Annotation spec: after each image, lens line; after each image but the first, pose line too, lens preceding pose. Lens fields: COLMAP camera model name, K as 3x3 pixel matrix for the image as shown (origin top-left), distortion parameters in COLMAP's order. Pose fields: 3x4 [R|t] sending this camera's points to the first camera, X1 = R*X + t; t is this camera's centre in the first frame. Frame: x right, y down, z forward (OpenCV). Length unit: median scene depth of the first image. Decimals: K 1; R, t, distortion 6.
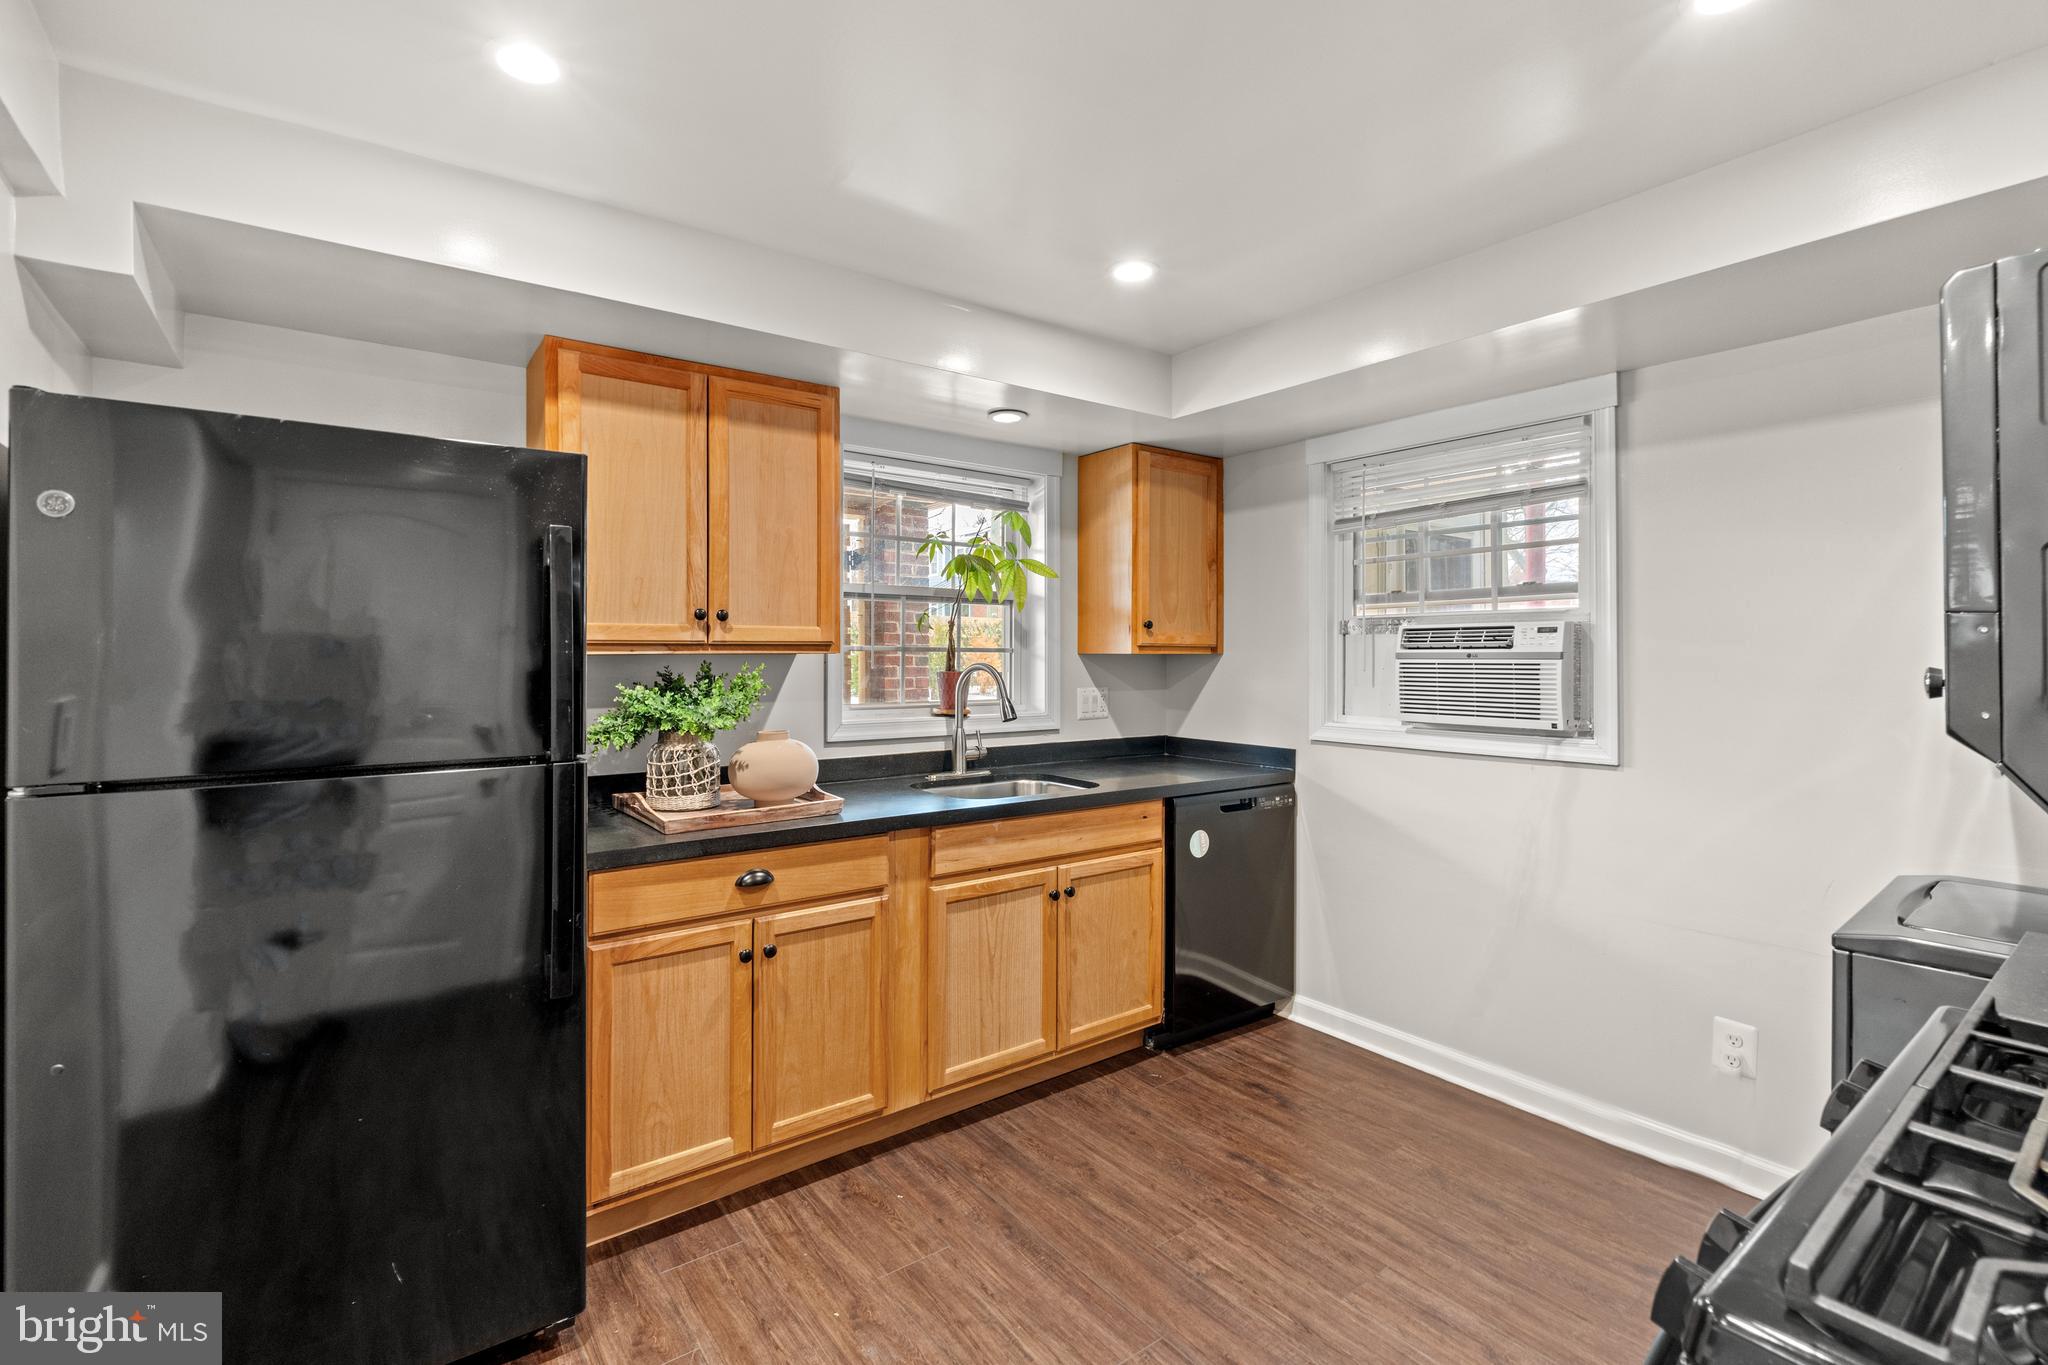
lens RADIAL K [[918.6, 0, 1022.2], [0, 918.6, 654.1], [0, 0, 1]] dist [-0.001988, -0.000128]
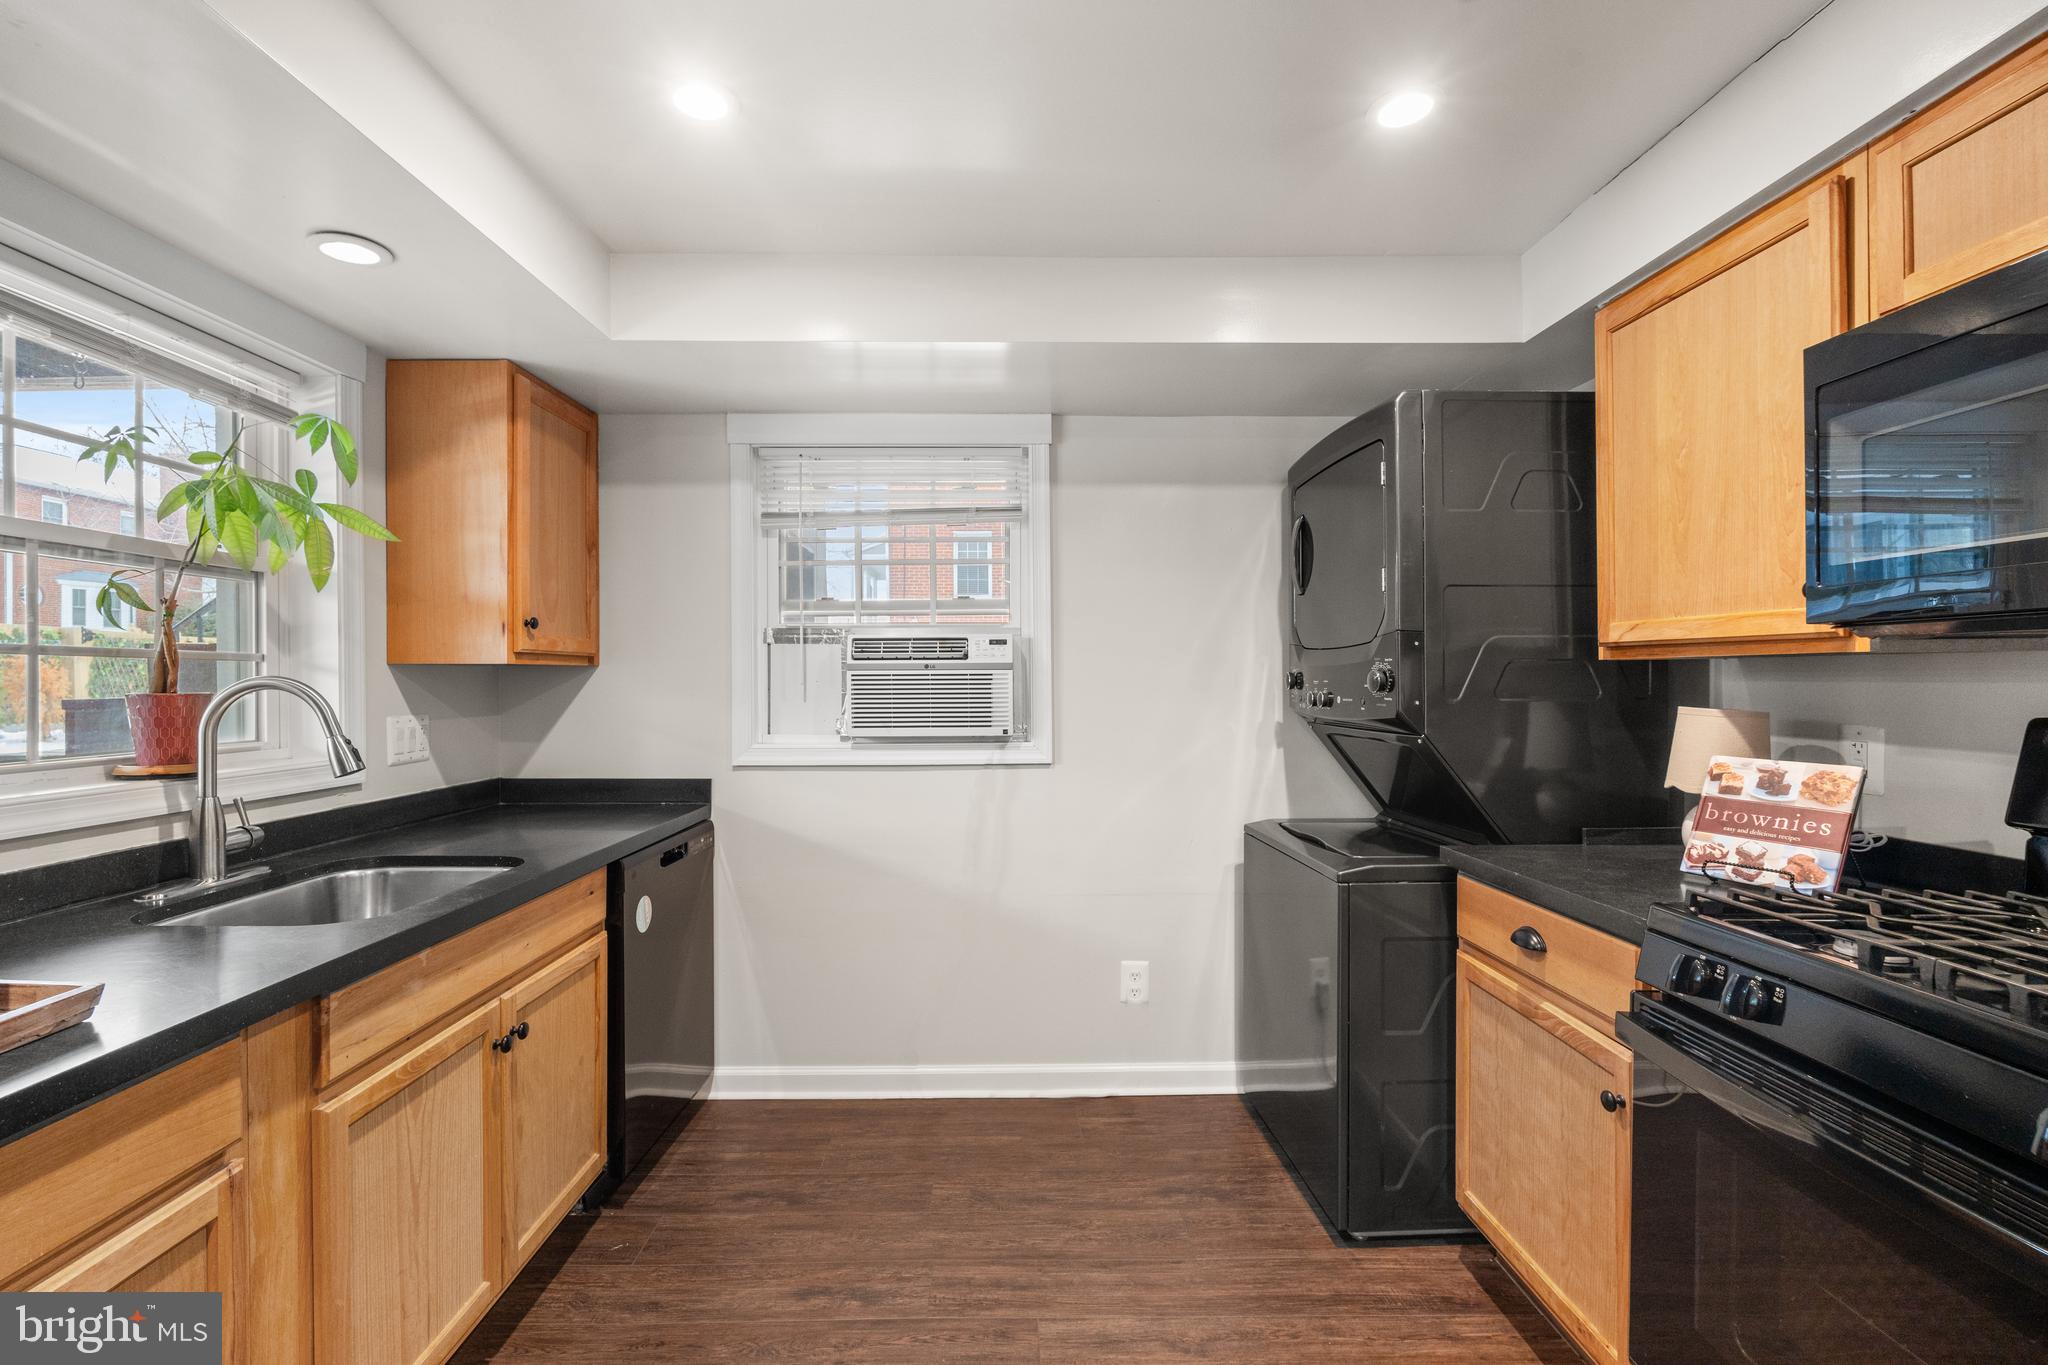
lens RADIAL K [[895.9, 0, 1019.3], [0, 895.9, 685.9], [0, 0, 1]] dist [-0.000629, -0.000087]
pose [[0.590079, -0.011927, 0.807258, -0.240315], [0.002726, 0.999915, 0.012781, 0.010722], [-0.807341, -0.005341, 0.590061, 0.345542]]
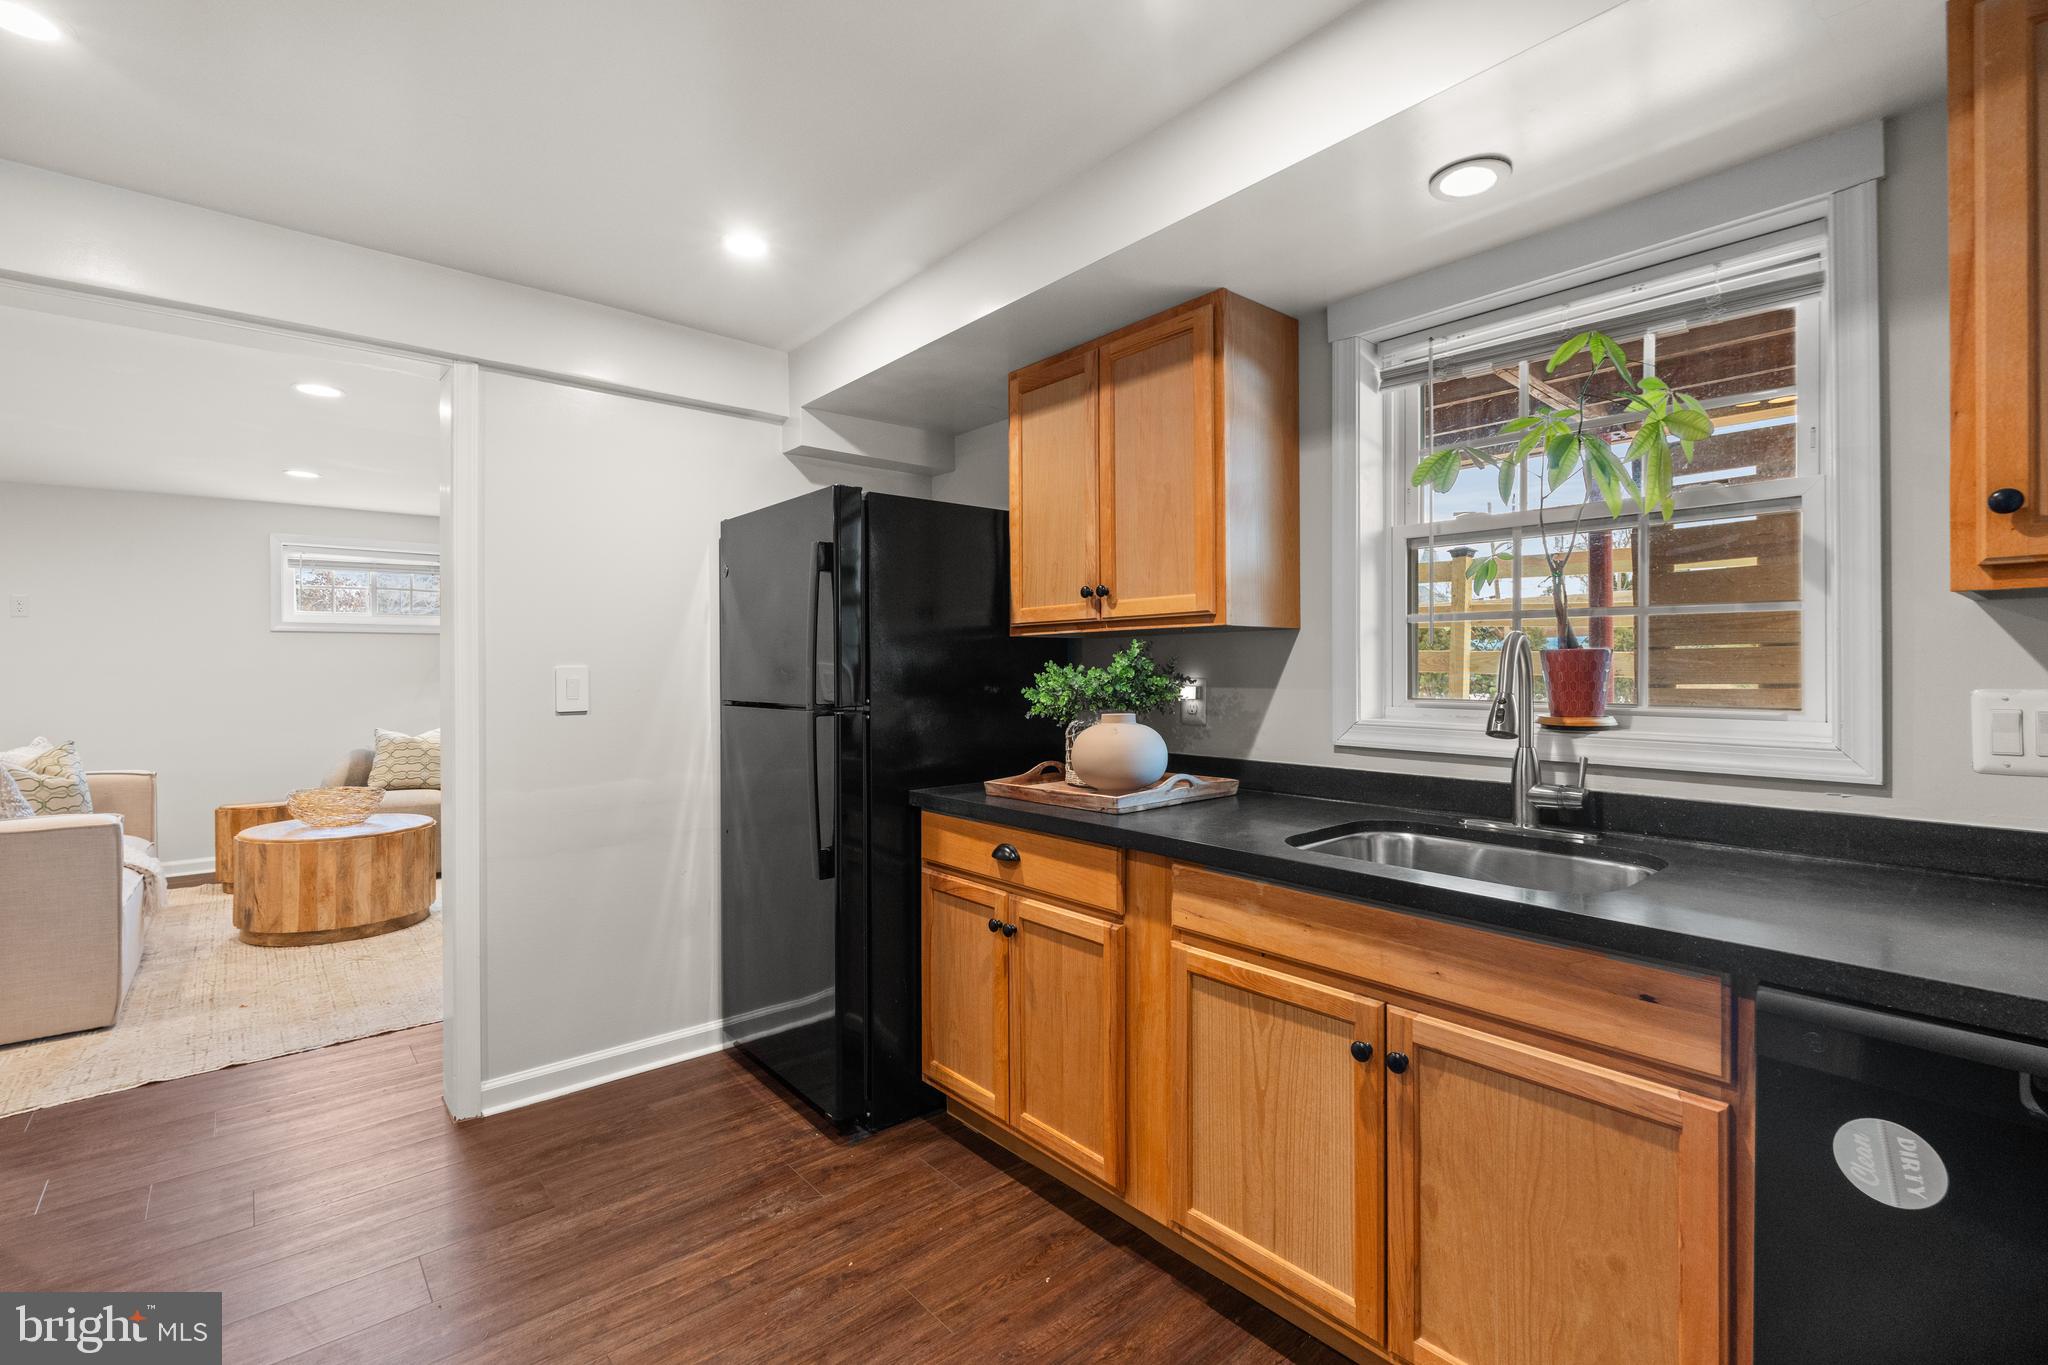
lens RADIAL K [[909.2, 0, 1014.1], [0, 909.2, 676.3], [0, 0, 1]] dist [0.000160, 0.000022]
pose [[0.059217, 0.006706, -0.998223, 0.542159], [0.002559, 0.999973, 0.006869, 0.035223], [0.998242, -0.002961, 0.059199, 0.740766]]
